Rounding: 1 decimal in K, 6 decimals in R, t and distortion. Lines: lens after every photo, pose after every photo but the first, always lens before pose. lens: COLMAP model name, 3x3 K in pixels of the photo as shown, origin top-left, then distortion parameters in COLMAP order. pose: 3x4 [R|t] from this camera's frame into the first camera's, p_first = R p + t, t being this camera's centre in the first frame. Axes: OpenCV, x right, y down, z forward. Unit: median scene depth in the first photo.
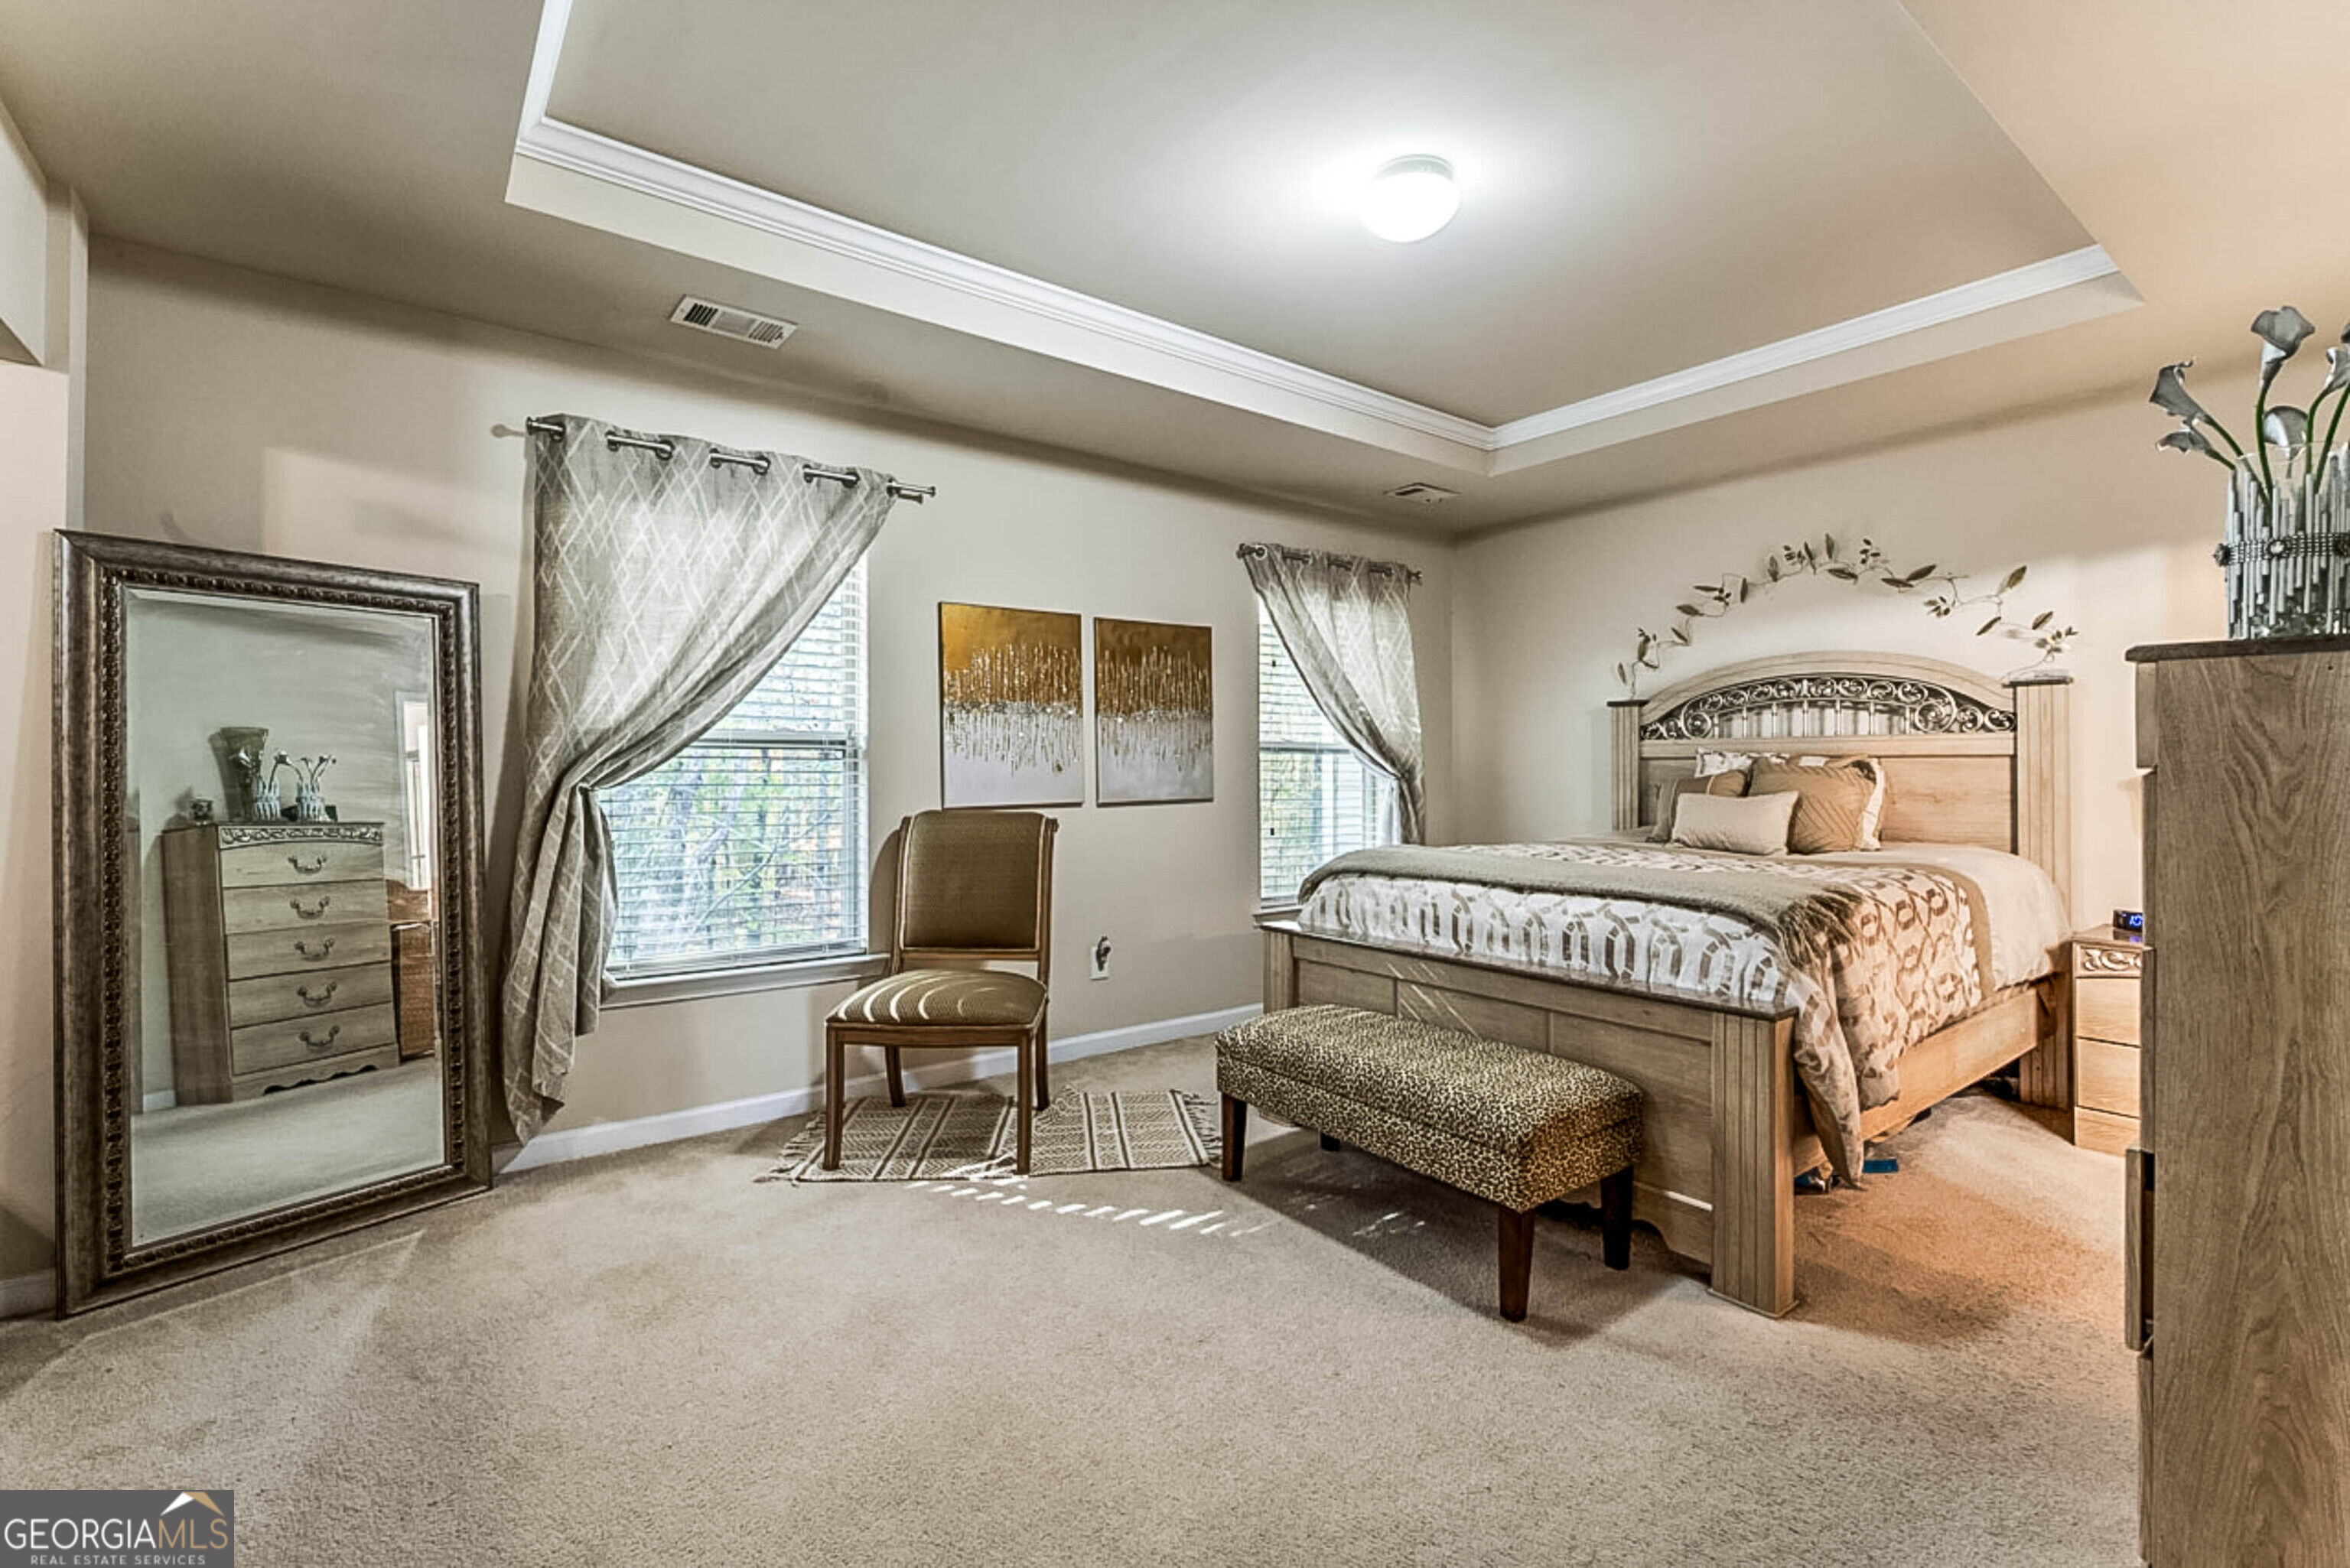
lens RADIAL K [[1012.1, 0, 1173.3], [0, 1012.1, 781.7], [0, 0, 1]] dist [-0.001804, -0.000150]
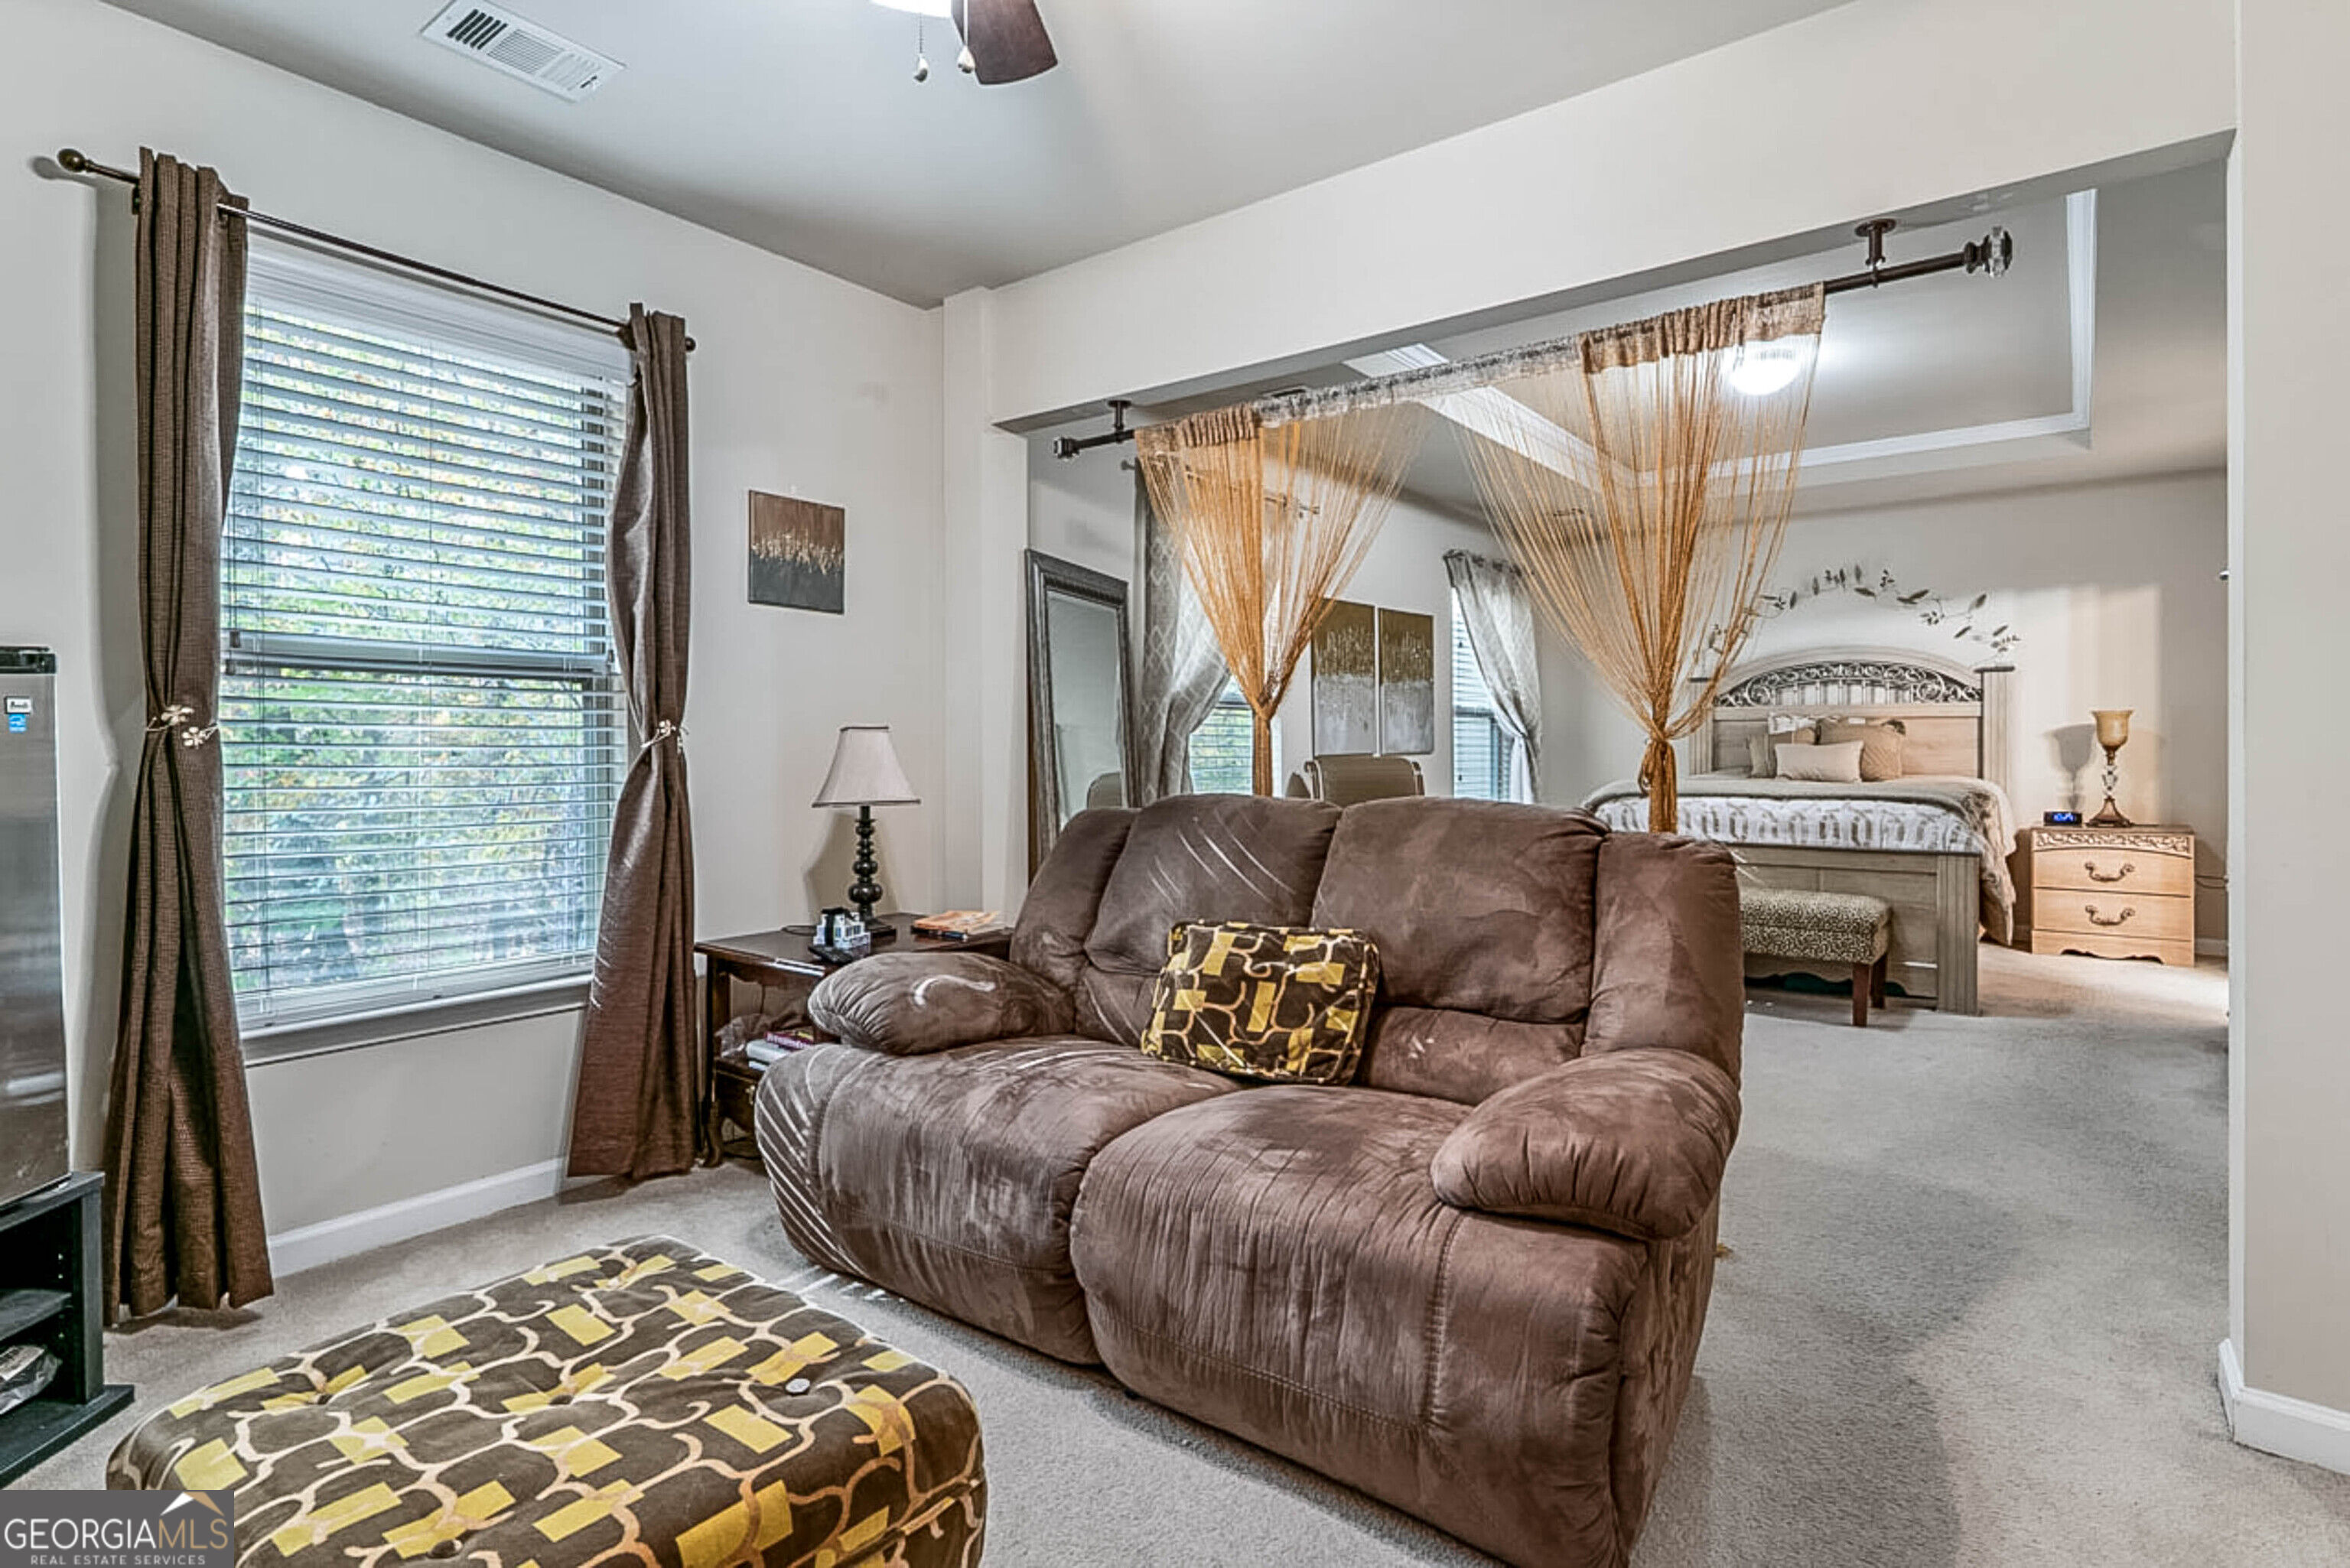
lens RADIAL K [[1156.4, 0, 1177.4], [0, 1156.4, 764.7], [0, 0, 1]] dist [0.000381, -0.000004]
pose [[0.966375, -0.007324, 0.257033, -0.829666], [0.005931, 0.999963, 0.006194, 0.029654], [-0.257069, -0.004461, 0.966383, -0.404647]]
